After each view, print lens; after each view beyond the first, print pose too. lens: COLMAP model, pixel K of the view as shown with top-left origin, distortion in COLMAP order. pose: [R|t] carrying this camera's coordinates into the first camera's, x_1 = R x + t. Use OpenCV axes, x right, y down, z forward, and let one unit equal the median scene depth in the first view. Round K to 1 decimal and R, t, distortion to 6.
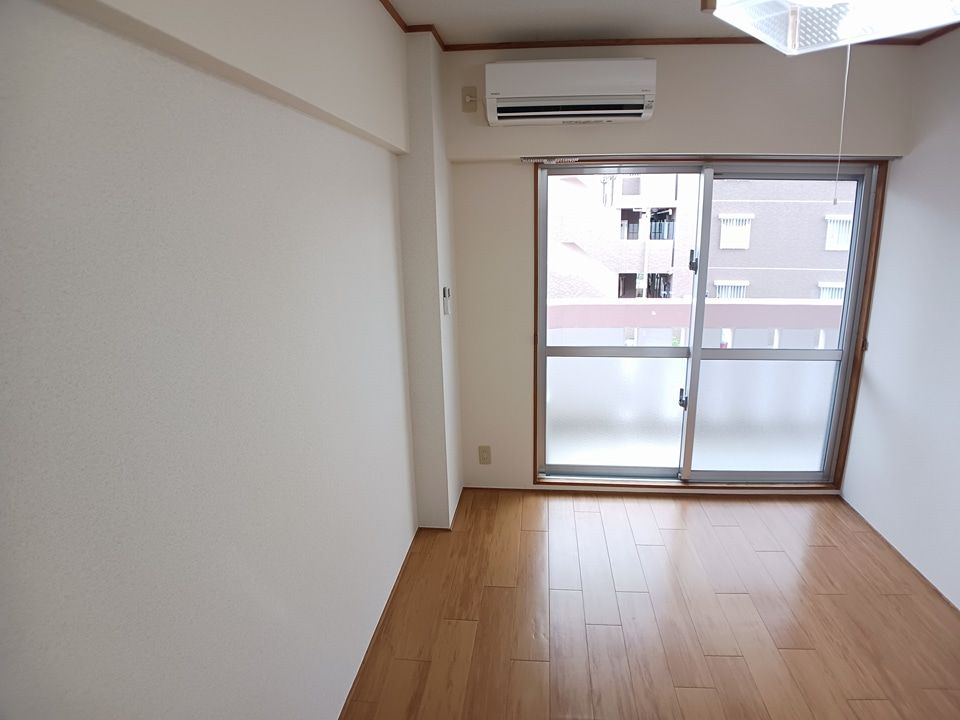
lens RADIAL K [[526.0, 0, 480.0], [0, 526.0, 360.0], [0, 0, 1]] dist [-0.108416, 0.028620]
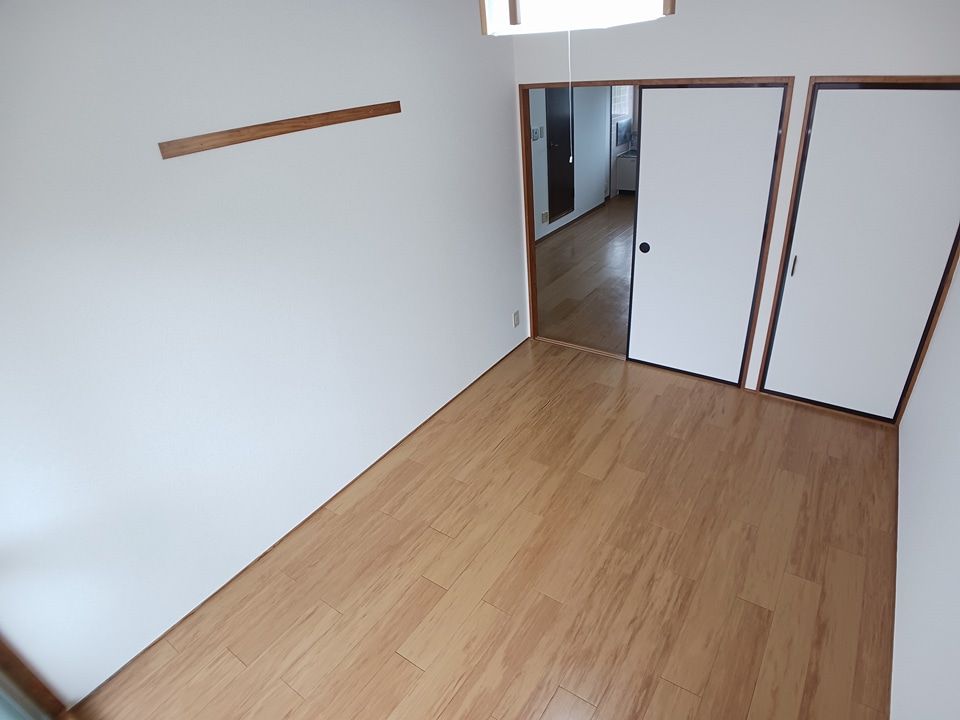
lens RADIAL K [[526.0, 0, 480.0], [0, 526.0, 360.0], [0, 0, 1]] dist [-0.108416, 0.028620]
pose [[-0.870261, -0.162411, 0.465047, 0.093653], [0.221704, 0.713915, 0.664208, -0.532876], [-0.439878, 0.681137, -0.585285, 1.312724]]
